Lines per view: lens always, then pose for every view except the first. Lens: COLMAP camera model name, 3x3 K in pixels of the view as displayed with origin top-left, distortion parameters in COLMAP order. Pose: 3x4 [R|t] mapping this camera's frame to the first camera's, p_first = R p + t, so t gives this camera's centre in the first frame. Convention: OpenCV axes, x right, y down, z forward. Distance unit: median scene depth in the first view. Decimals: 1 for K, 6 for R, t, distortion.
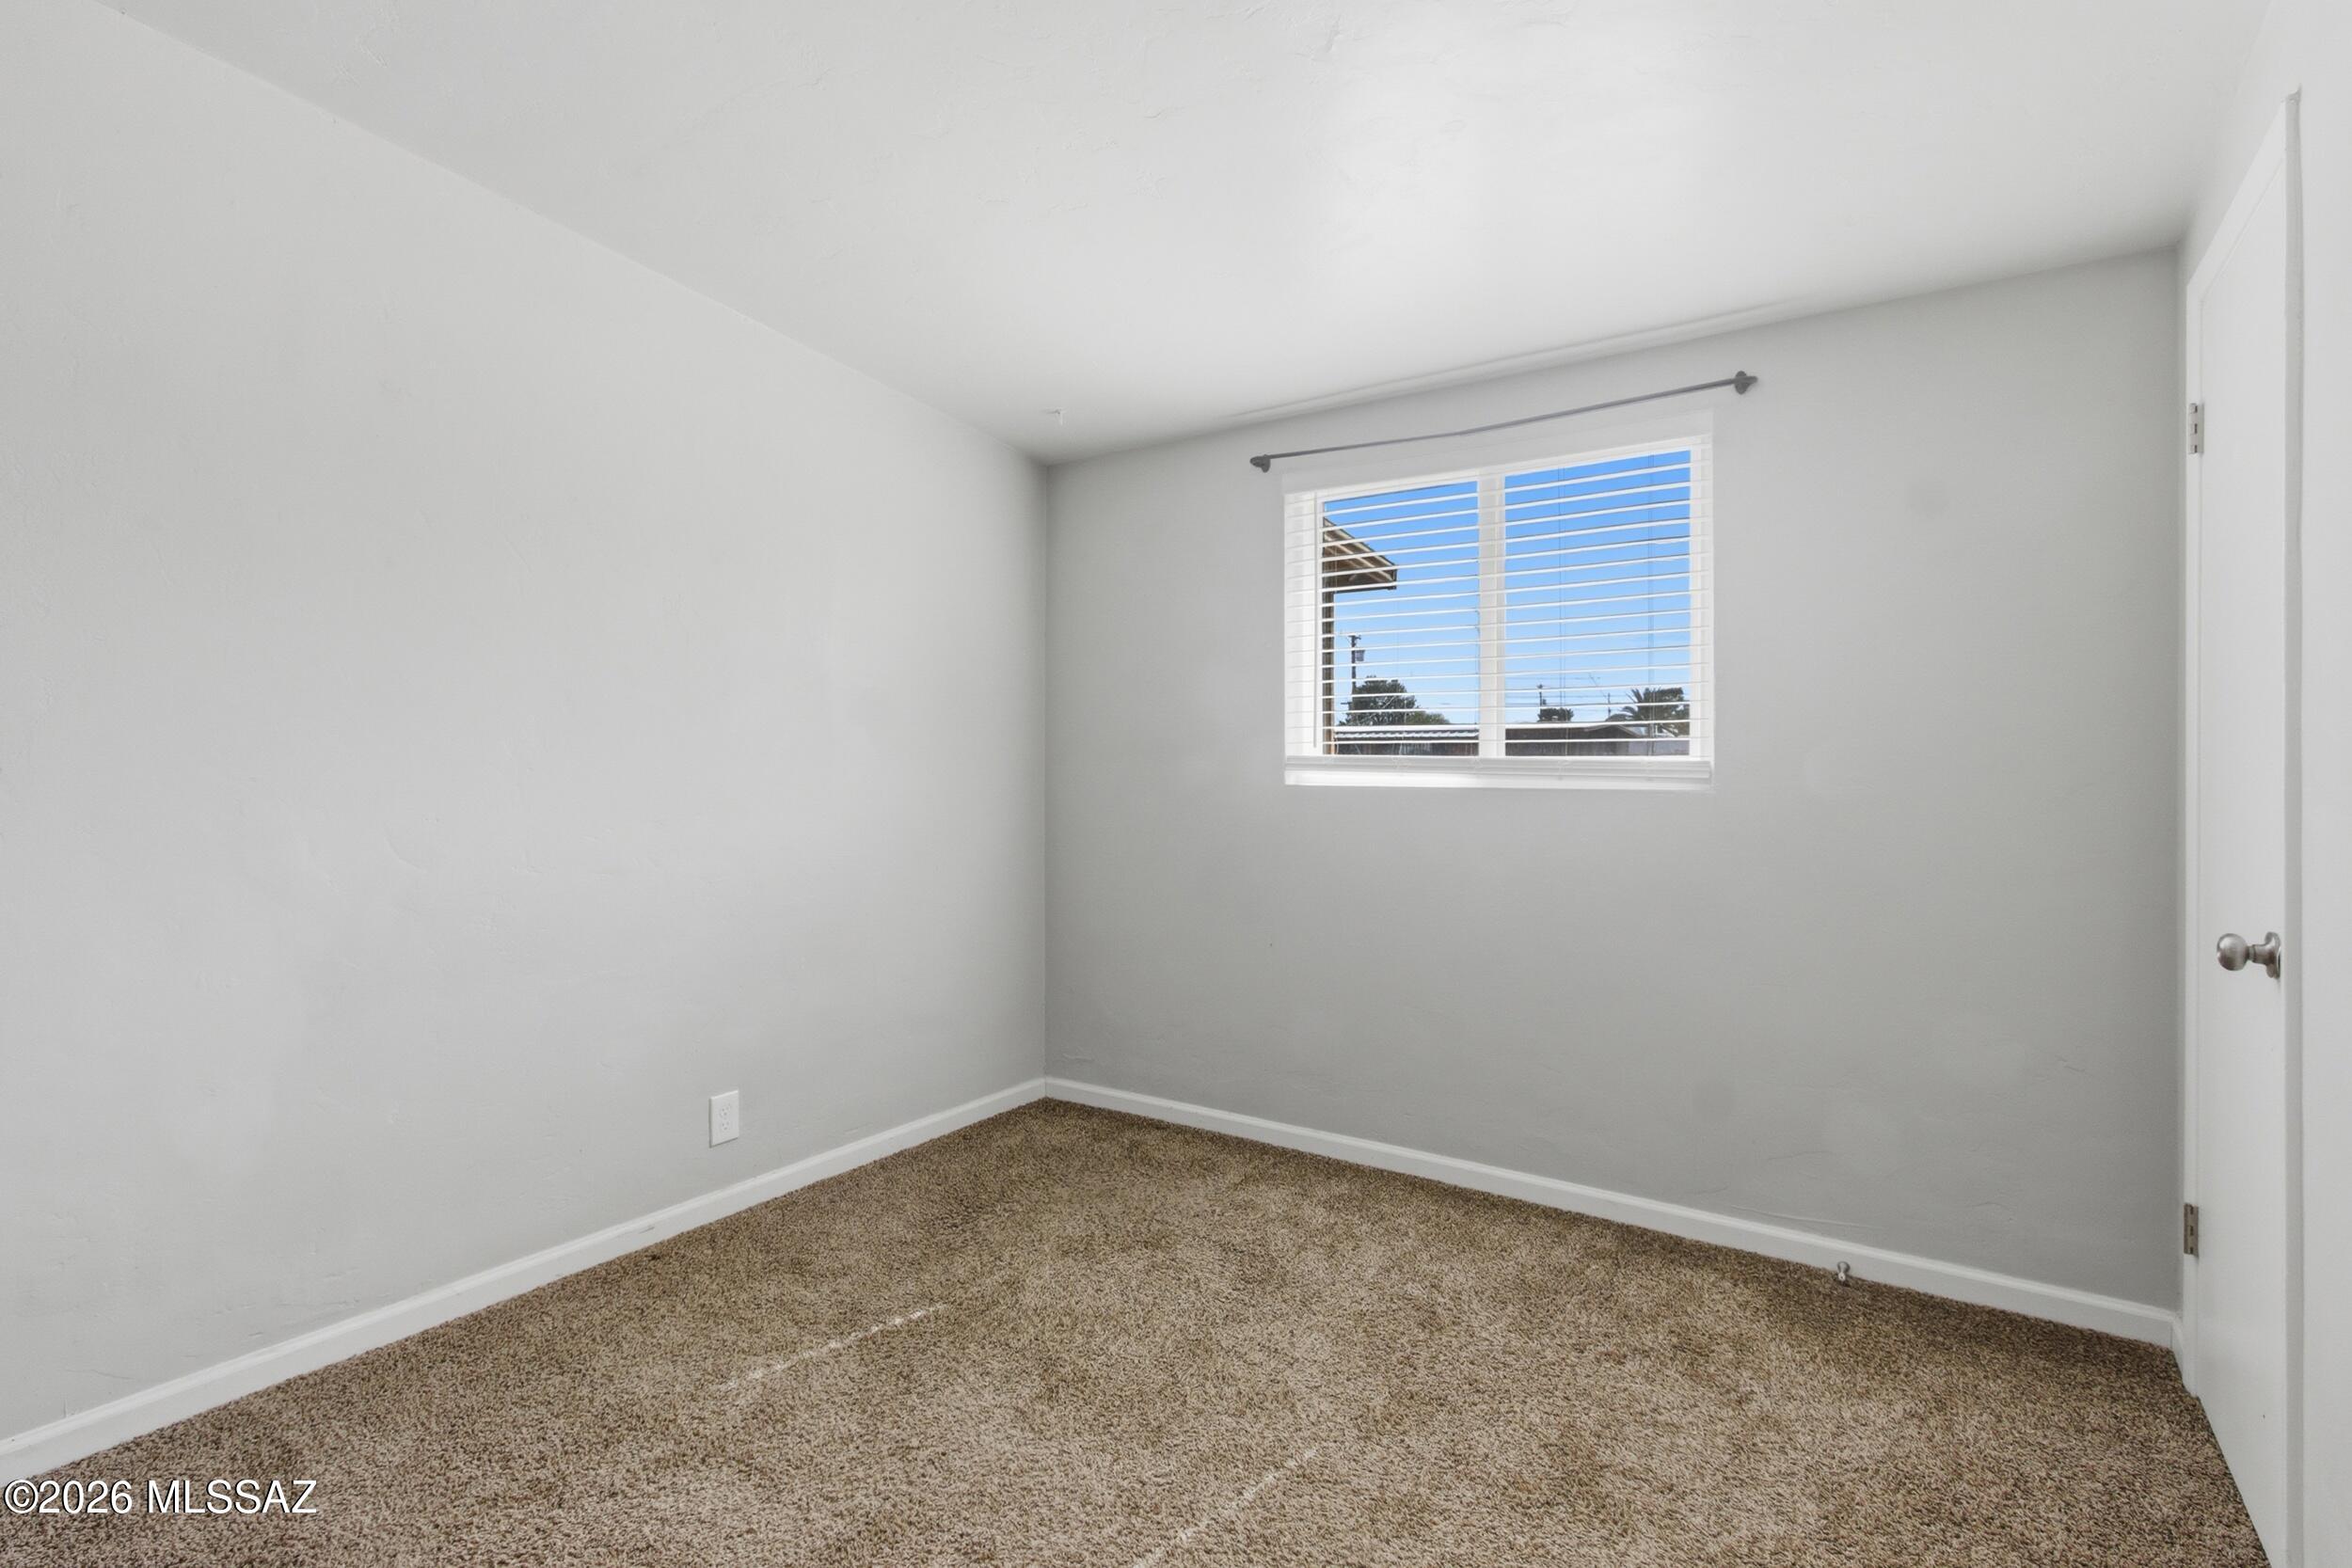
lens RADIAL K [[1087.1, 0, 1162.2], [0, 1087.1, 770.1], [0, 0, 1]] dist [-0.002463, 0.002700]
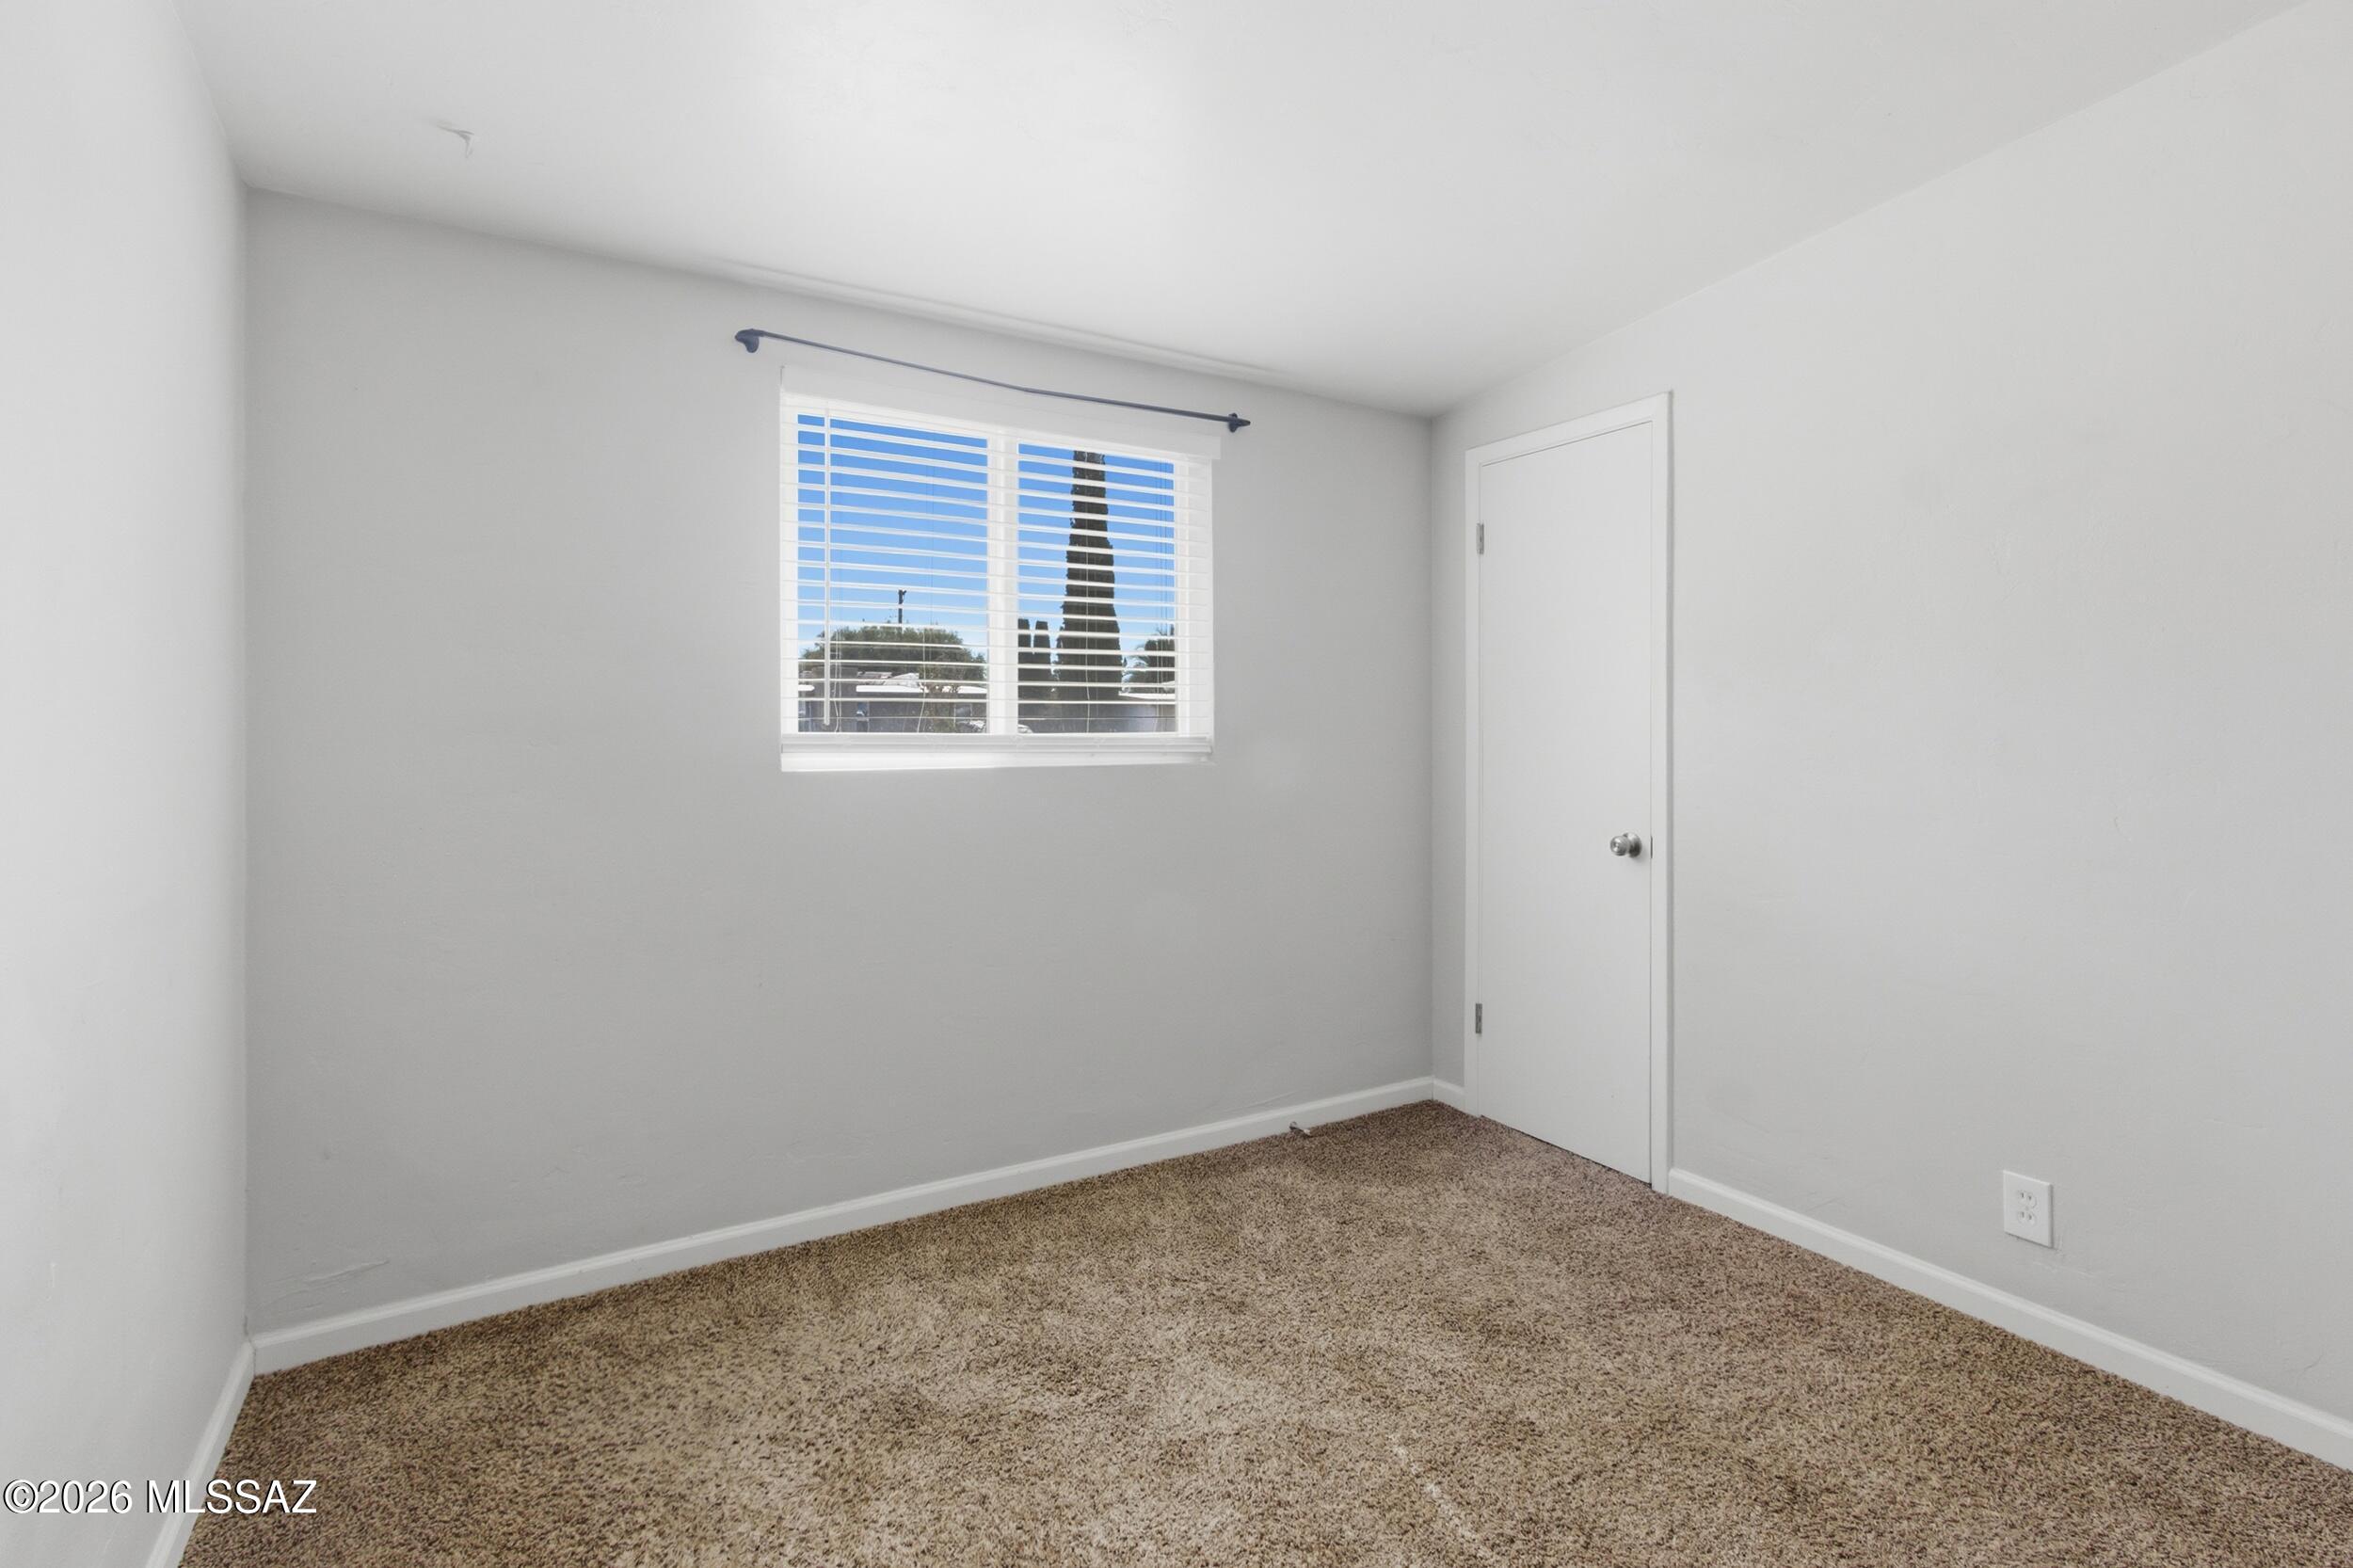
lens RADIAL K [[1136.6, 0, 1195.5], [0, 1136.6, 714.0], [0, 0, 1]] dist [-0.000774, -0.000470]
pose [[0.413042, 0.002550, 0.910709, -0.613990], [0.004966, 0.999975, -0.005052, -0.026755], [-0.910699, 0.006610, 0.413019, 0.506372]]
